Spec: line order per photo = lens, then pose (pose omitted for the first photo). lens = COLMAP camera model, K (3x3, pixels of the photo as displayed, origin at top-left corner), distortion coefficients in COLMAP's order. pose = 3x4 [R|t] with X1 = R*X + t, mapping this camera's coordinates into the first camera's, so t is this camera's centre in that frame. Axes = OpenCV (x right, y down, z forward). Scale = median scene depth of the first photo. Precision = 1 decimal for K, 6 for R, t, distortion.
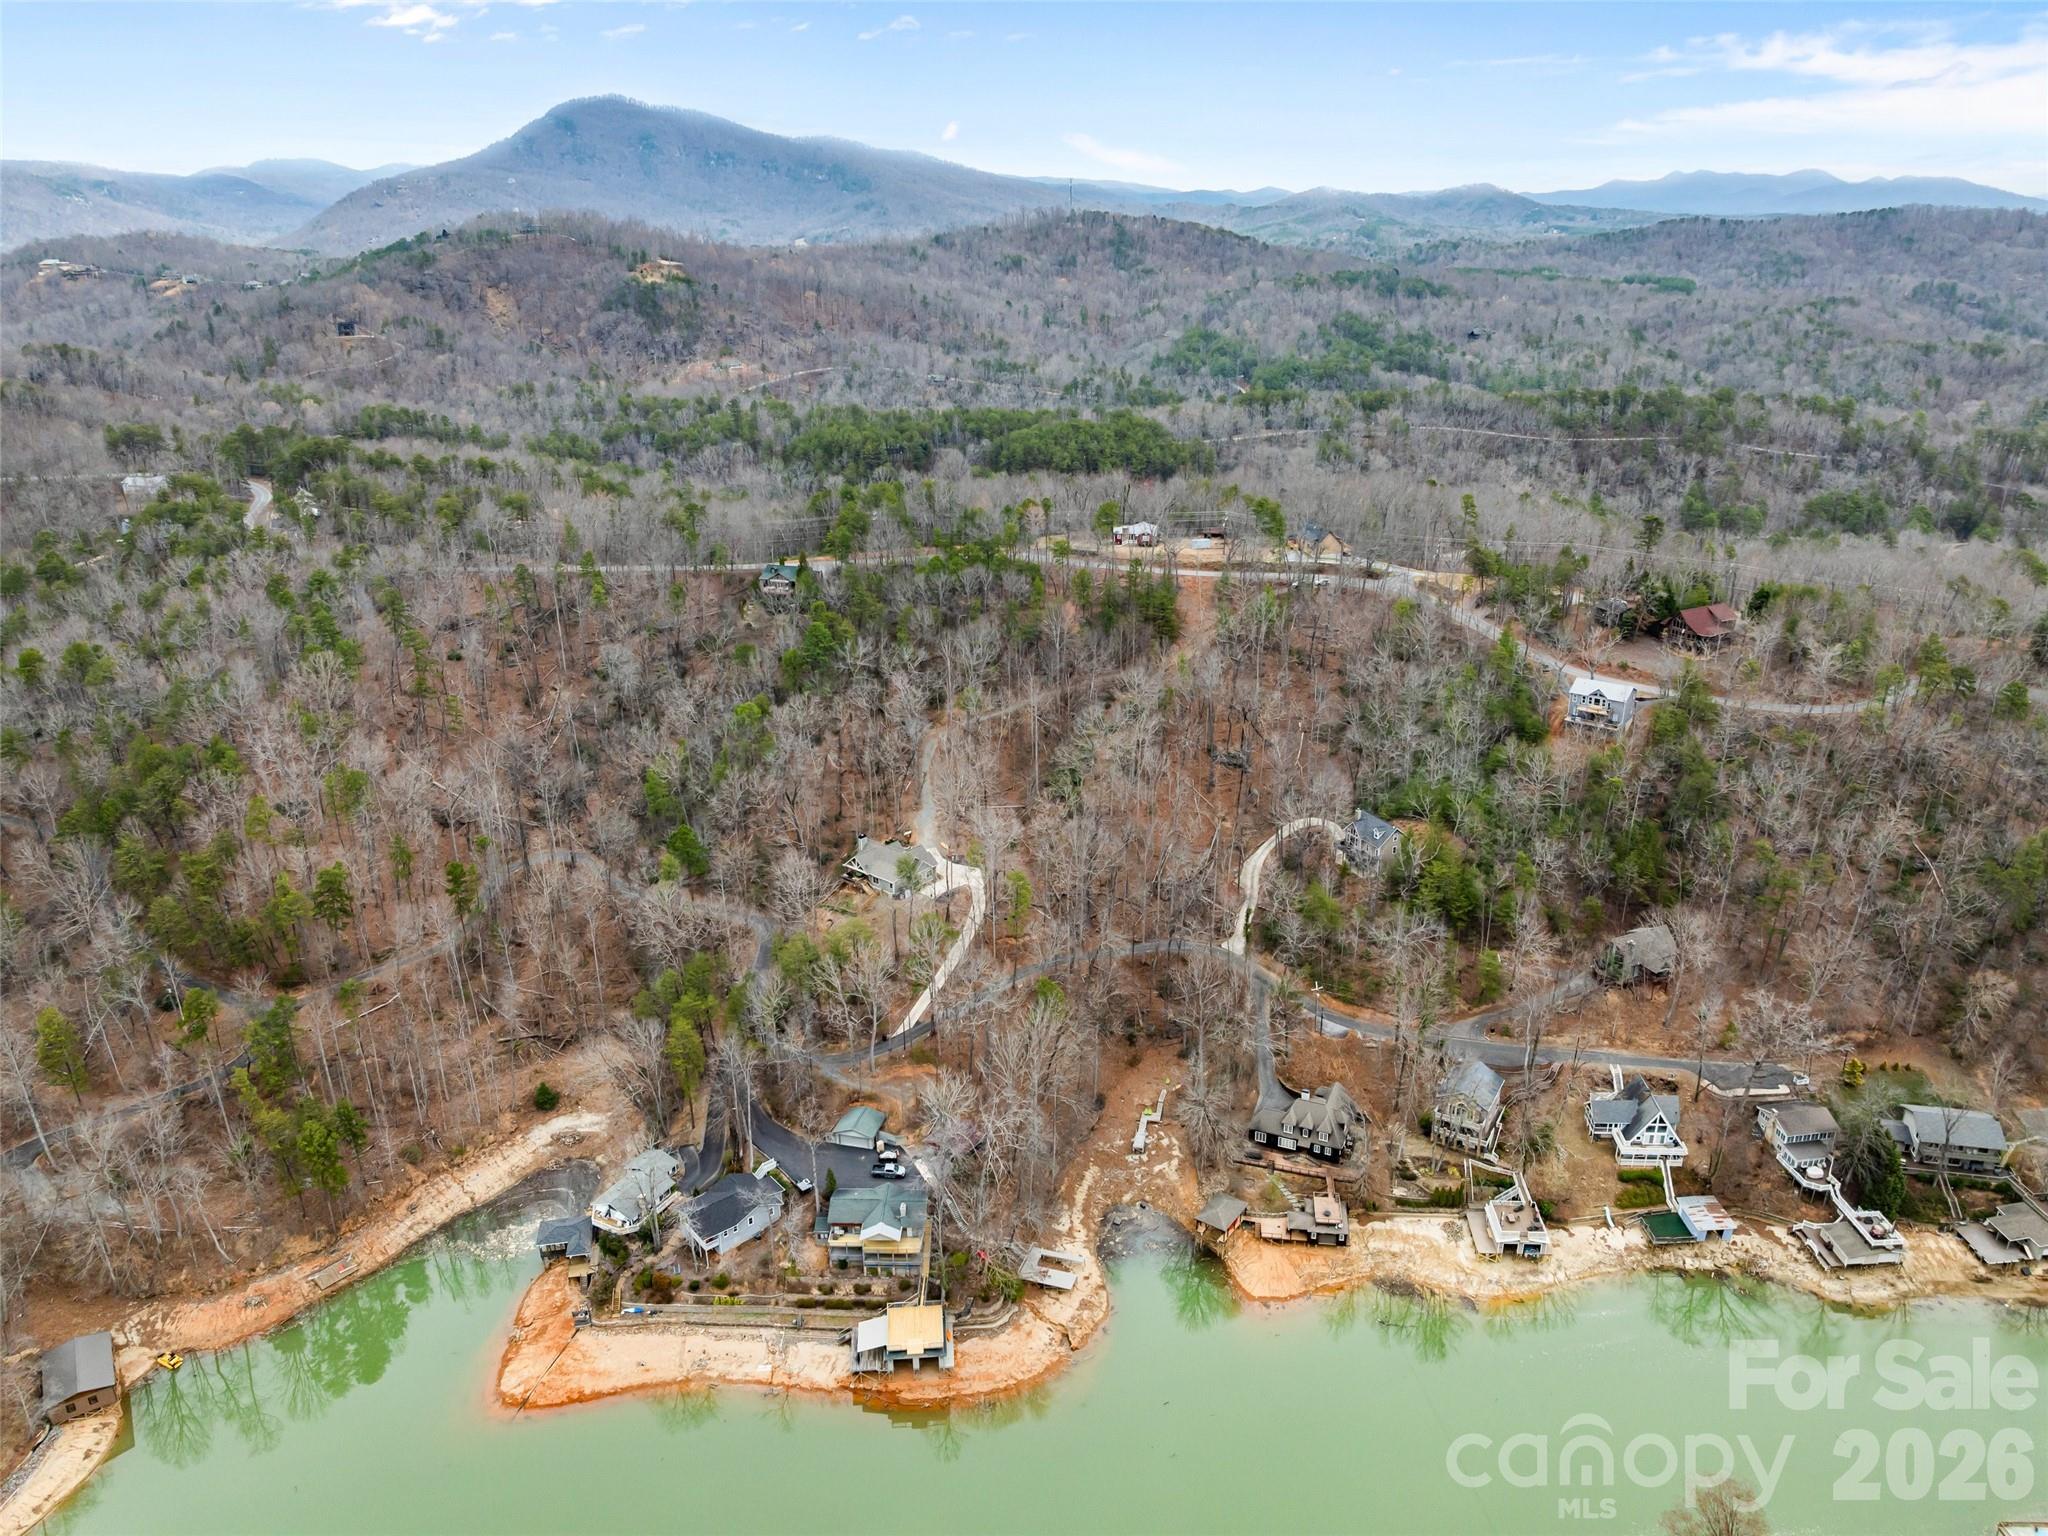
lens RADIAL K [[1439.1, 0, 1024.0], [0, 1439.1, 768.0], [0, 0, 1]] dist [-0.027008, -0.028360]
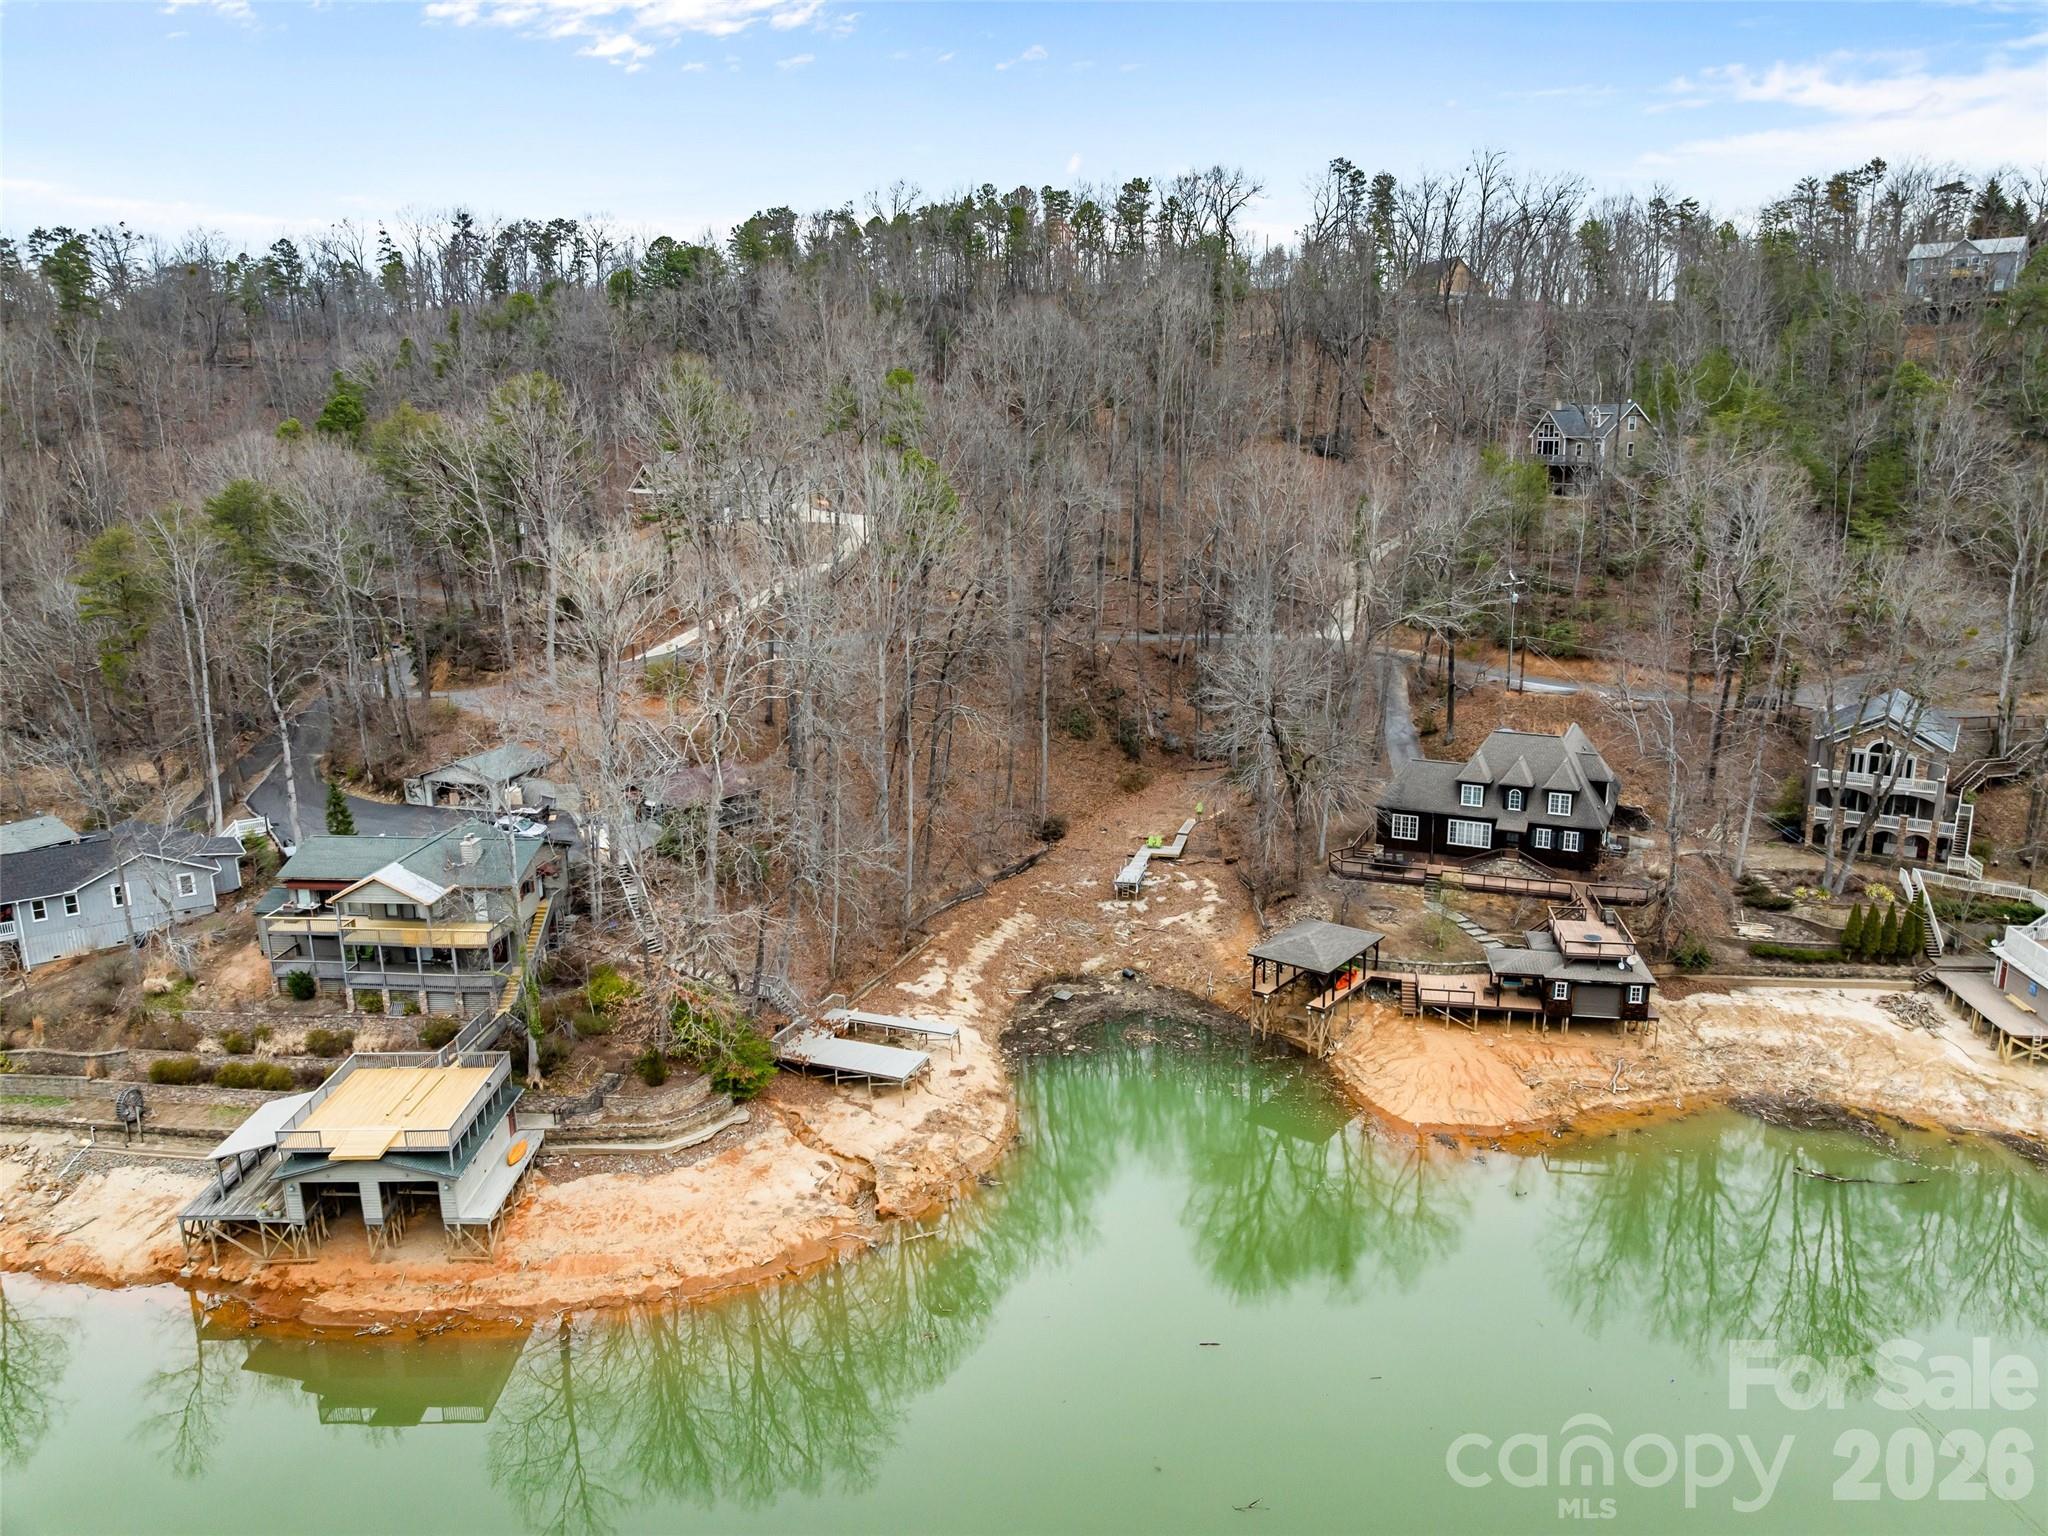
lens RADIAL K [[1444.2, 0, 1024.0], [0, 1444.2, 768.0], [0, 0, 1]] dist [-0.051293, 0.021257]
pose [[0.998478, 0.014883, -0.053107, 0.076184], [-0.022134, 0.990088, -0.138690, 0.313711], [0.050516, 0.139655, 0.988911, 0.587441]]
